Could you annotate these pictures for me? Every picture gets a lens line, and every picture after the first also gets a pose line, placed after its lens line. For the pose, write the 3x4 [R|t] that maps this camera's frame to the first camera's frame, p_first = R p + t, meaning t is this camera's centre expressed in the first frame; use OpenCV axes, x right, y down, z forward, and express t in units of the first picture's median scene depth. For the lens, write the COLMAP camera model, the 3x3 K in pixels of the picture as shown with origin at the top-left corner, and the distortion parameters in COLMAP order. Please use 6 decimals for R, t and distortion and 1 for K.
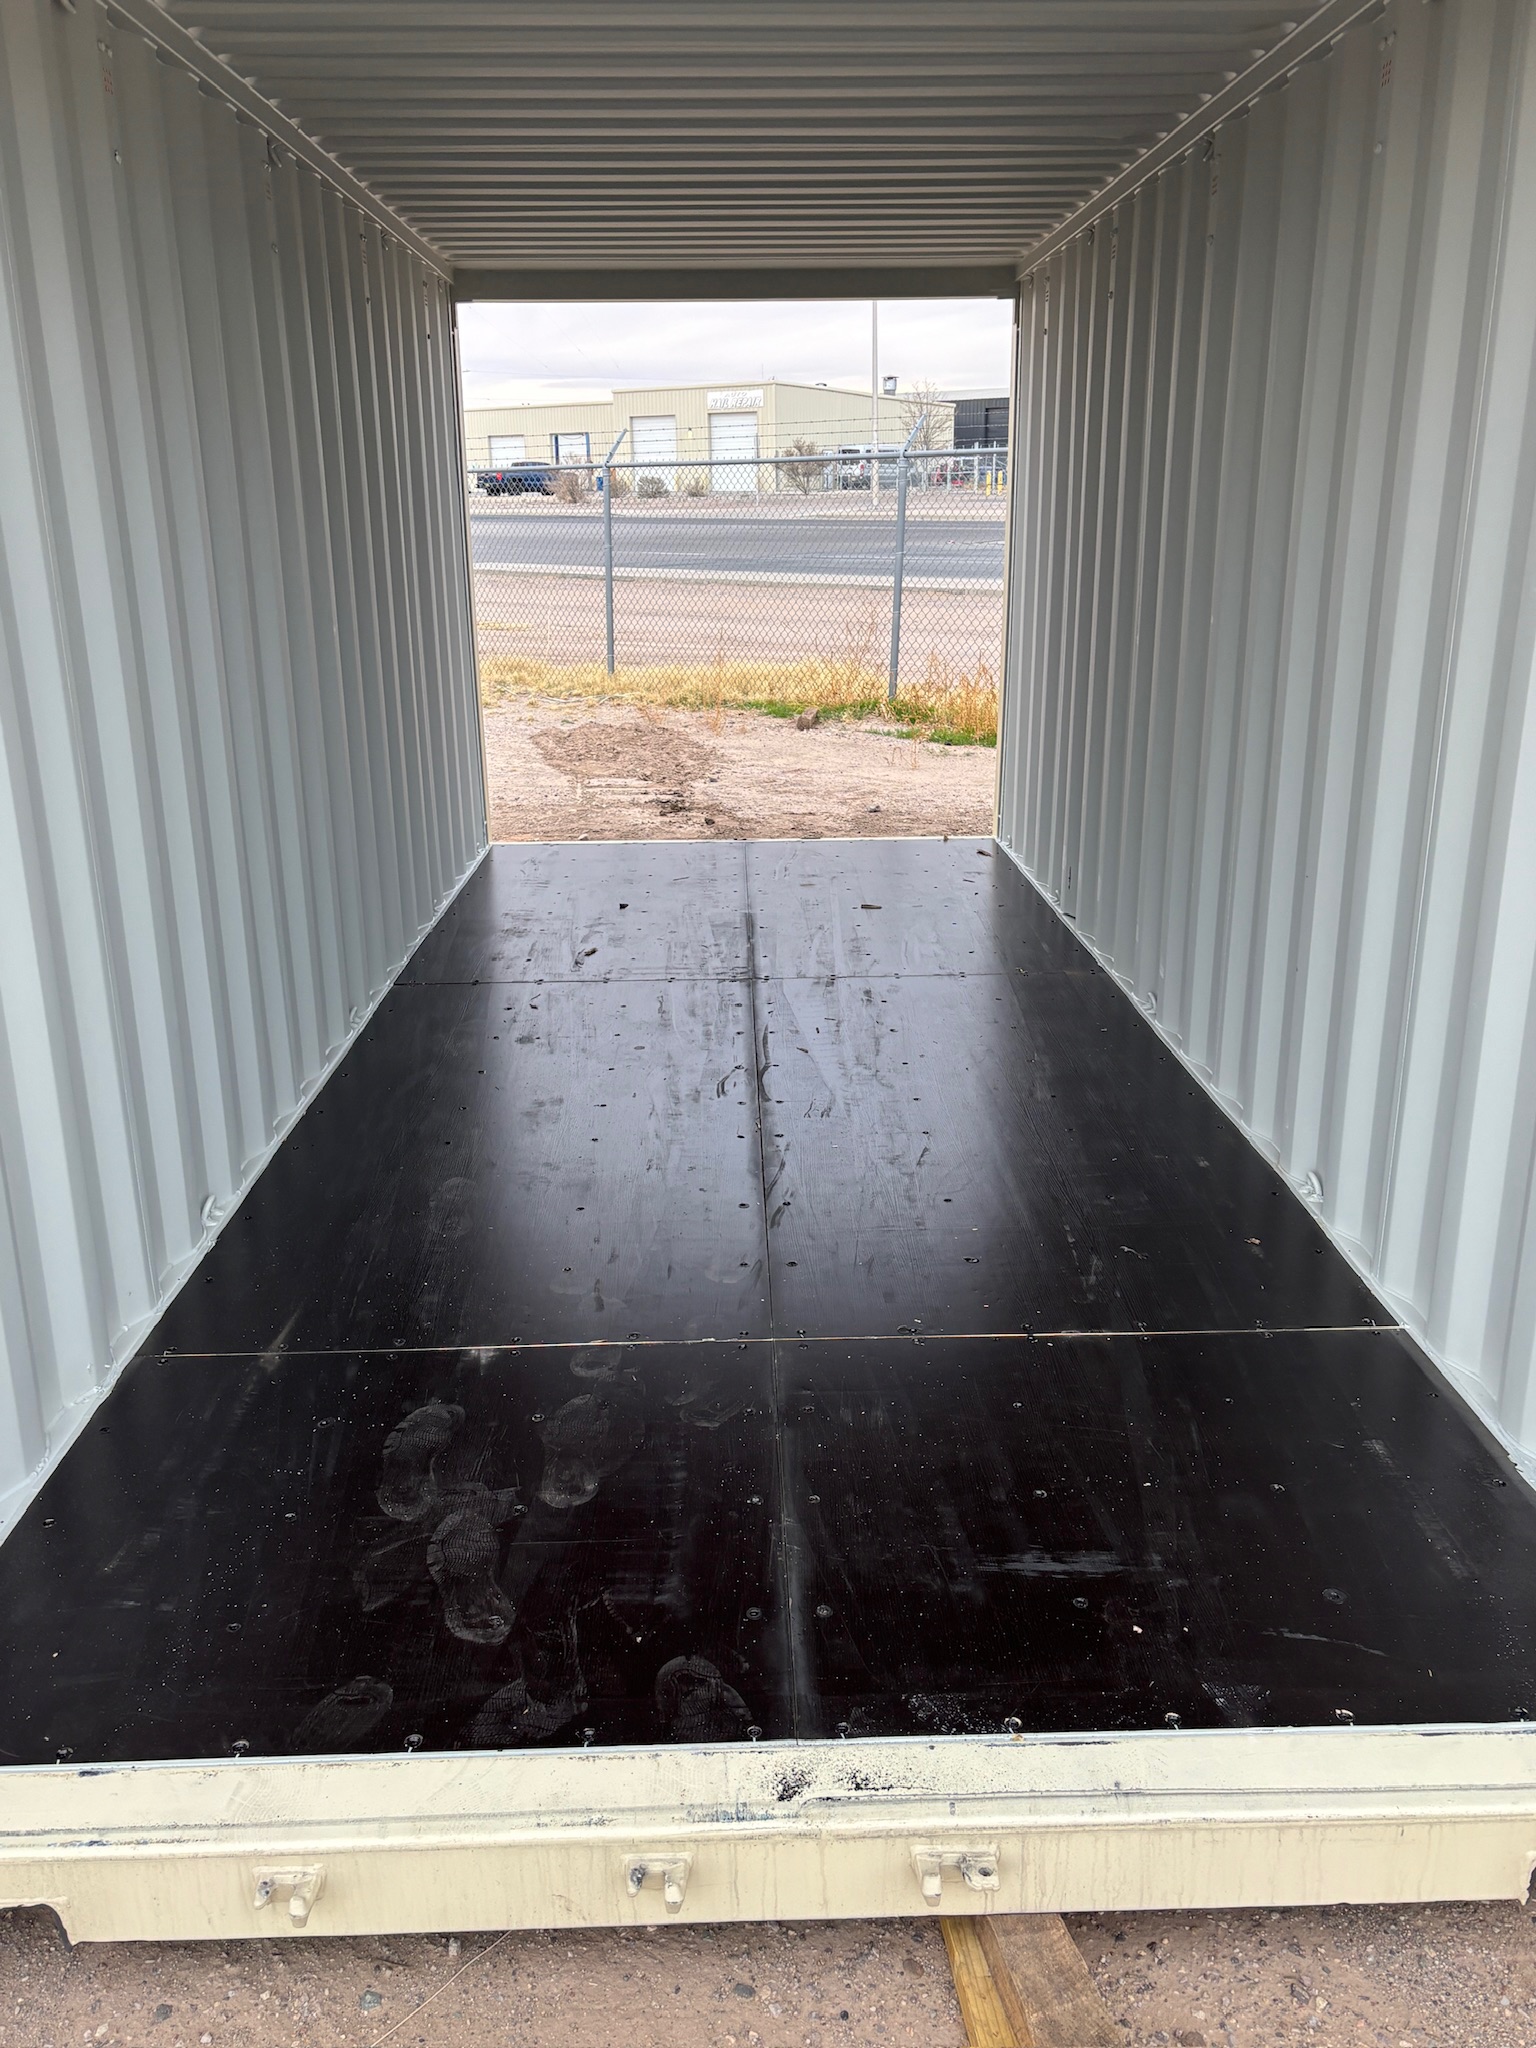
lens RADIAL K [[1597.0, 0, 768.0], [0, 1597.0, 1024.0], [0, 0, 1]] dist [0.003732, 0.000531]
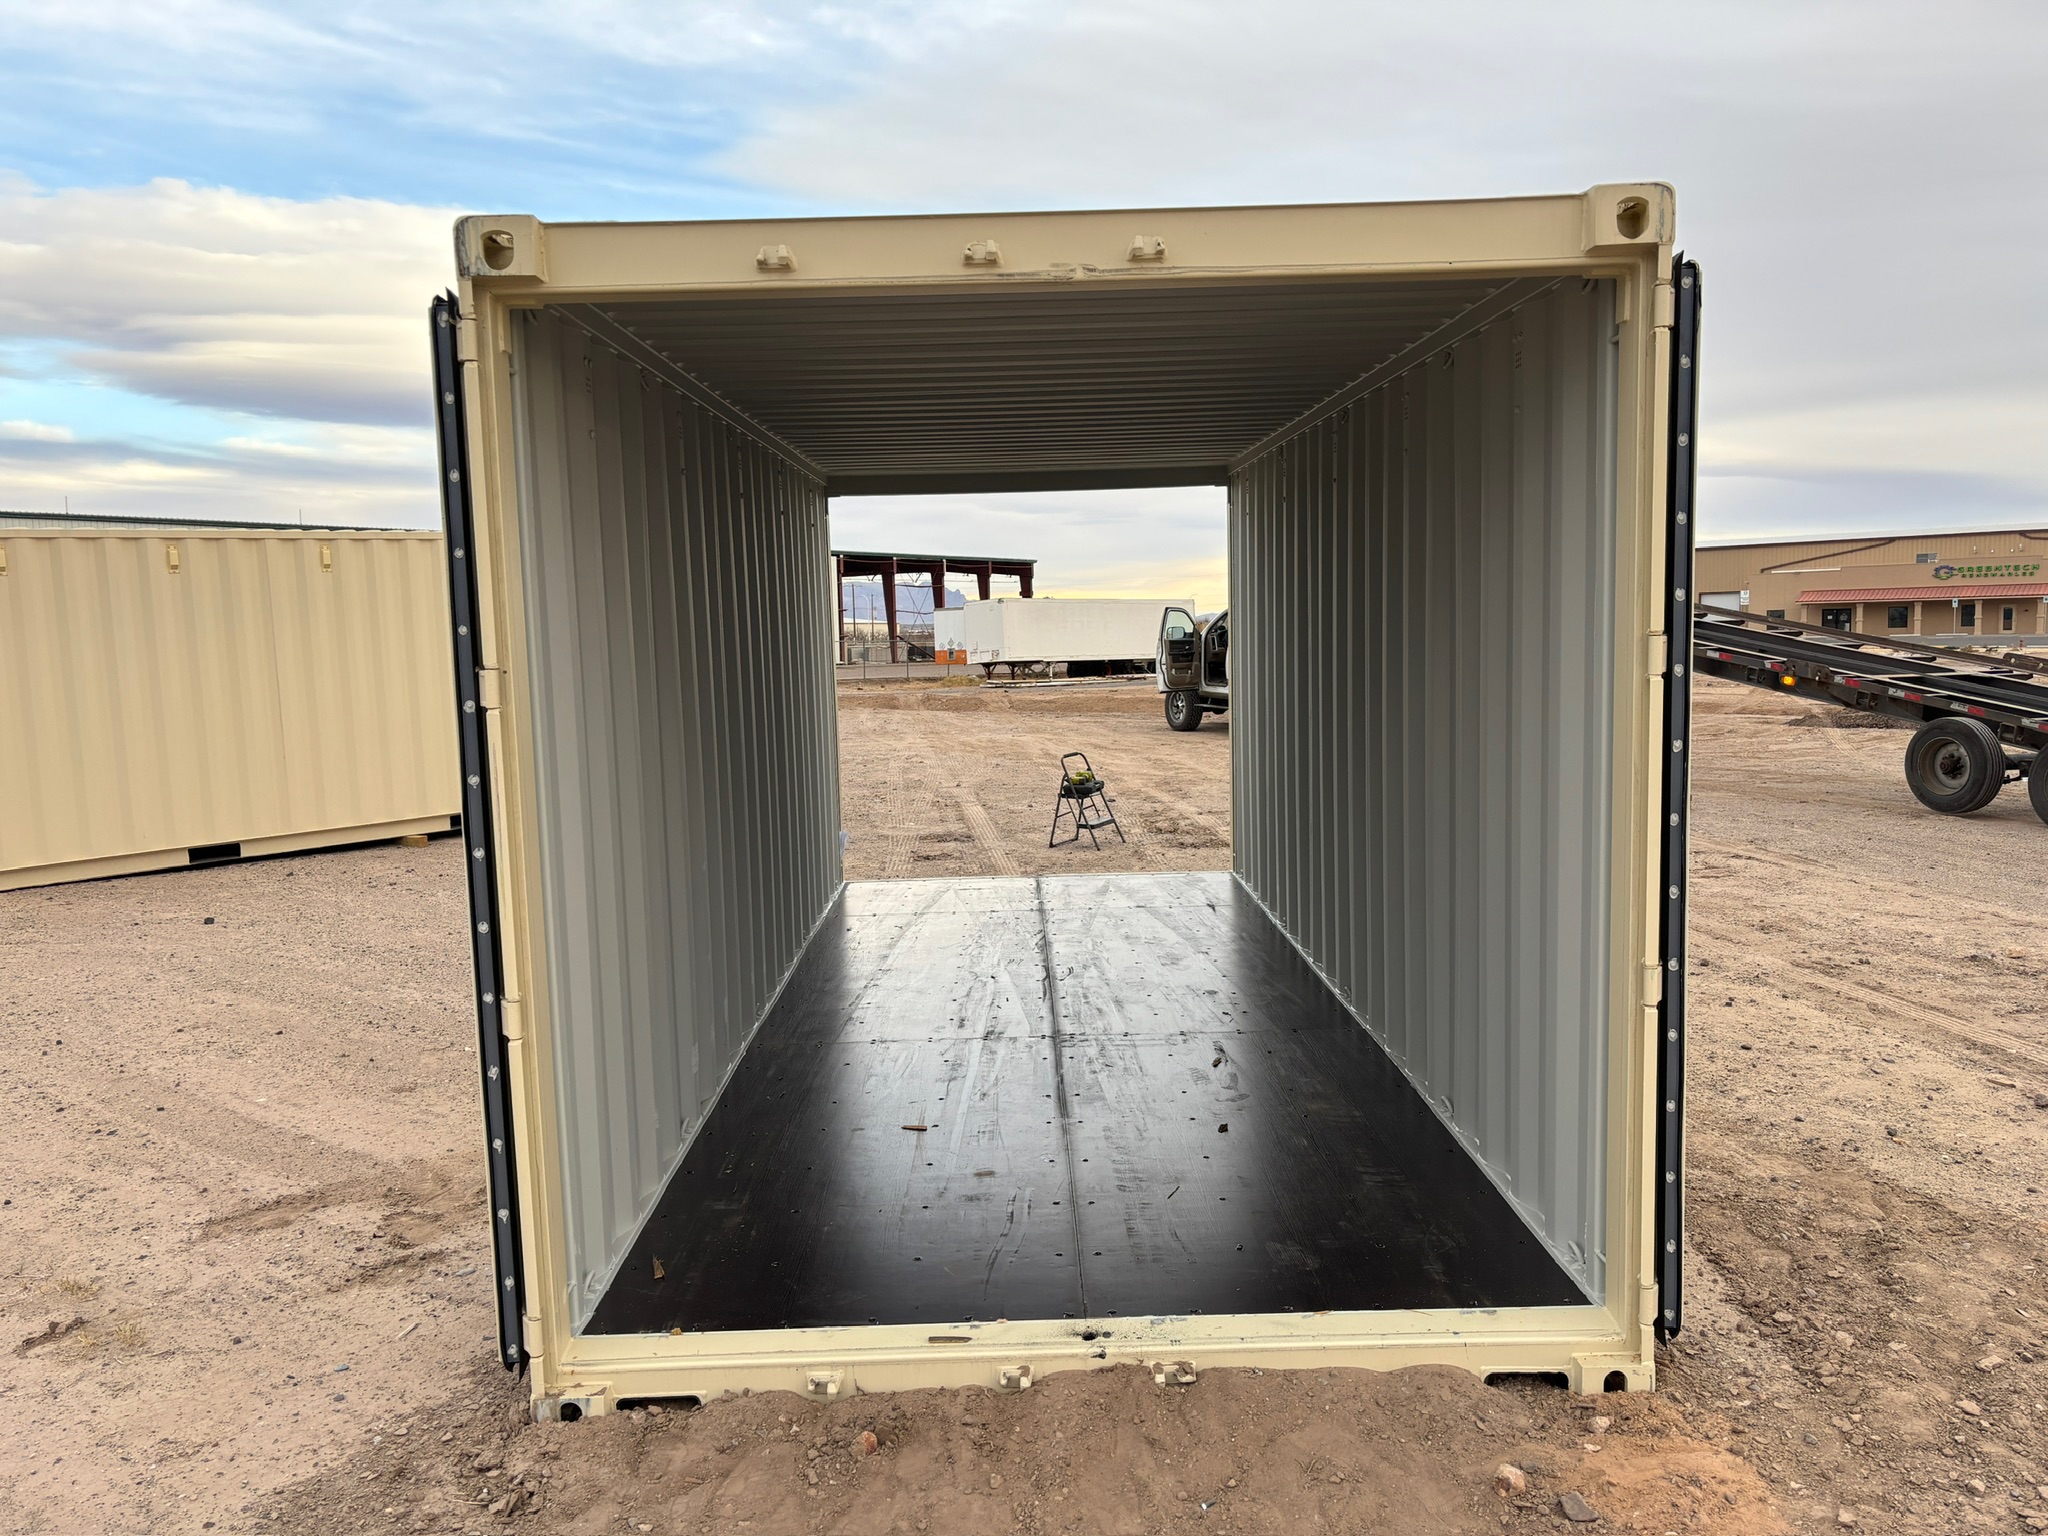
lens RADIAL K [[1530.3, 0, 1015.9], [0, 1530.3, 766.2], [0, 0, 1]] dist [0.052264, -0.053040]
pose [[-0.999061, 0.035687, 0.024553, -0.016092], [0.042552, 0.914627, 0.402053, -0.700010], [-0.008109, 0.402720, -0.915287, 2.064926]]
